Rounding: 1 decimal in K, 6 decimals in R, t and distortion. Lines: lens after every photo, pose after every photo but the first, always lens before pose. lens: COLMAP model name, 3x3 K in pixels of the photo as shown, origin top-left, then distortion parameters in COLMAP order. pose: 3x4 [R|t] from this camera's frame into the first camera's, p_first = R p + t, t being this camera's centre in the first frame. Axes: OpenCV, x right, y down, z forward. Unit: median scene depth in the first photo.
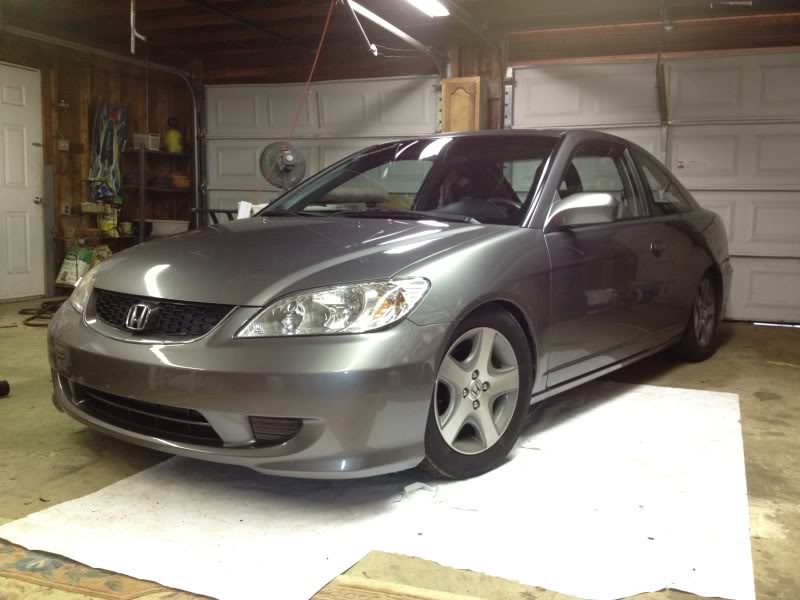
lens RADIAL K [[763.7, 0, 400.0], [0, 763.7, 300.0], [0, 0, 1]] dist [0.005875, -0.027849]
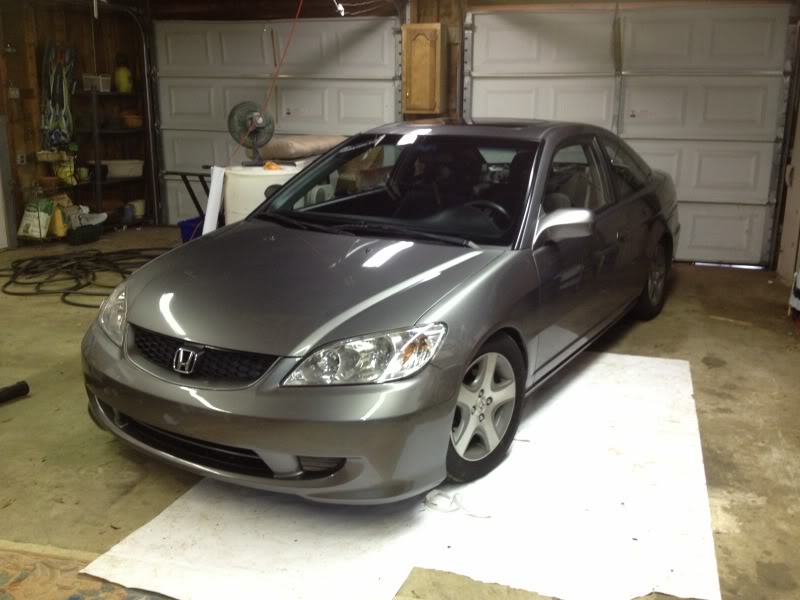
lens RADIAL K [[763.7, 0, 400.0], [0, 763.7, 300.0], [0, 0, 1]] dist [0.005875, -0.027849]
pose [[0.996227, -0.030538, 0.081241, -0.081754], [0.018875, 0.989881, 0.140638, -0.149297], [-0.084713, -0.138574, 0.986722, -0.076720]]
